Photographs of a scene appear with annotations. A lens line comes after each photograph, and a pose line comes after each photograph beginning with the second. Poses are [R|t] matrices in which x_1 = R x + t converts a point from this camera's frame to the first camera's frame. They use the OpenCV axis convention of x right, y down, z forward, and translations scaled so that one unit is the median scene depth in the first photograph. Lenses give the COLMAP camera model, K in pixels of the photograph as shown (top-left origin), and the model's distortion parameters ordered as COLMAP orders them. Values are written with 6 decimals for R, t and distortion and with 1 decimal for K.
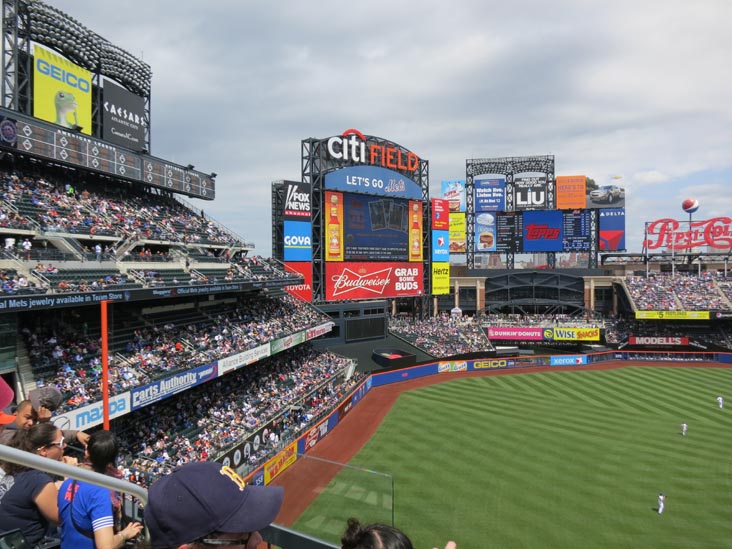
lens RADIAL K [[536.8, 0, 369.1], [0, 536.8, 273.1], [0, 0, 1]] dist [-0.041224, 0.007536]
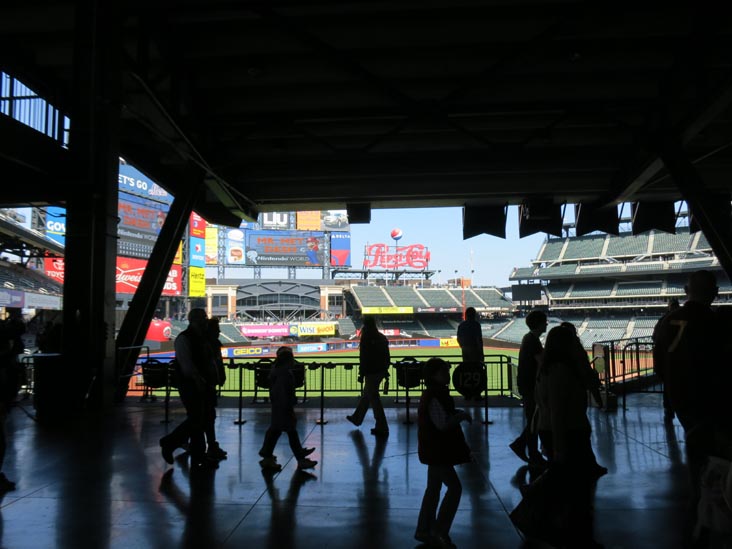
lens RADIAL K [[529.0, 0, 366.0], [0, 529.0, 274.5], [0, 0, 1]] dist [-0.048626, 0.010159]
pose [[0.876256, 0.032834, 0.480727, -0.083682], [0.012372, 0.995814, -0.090565, 0.101739], [-0.481688, 0.085306, 0.872181, -0.087259]]
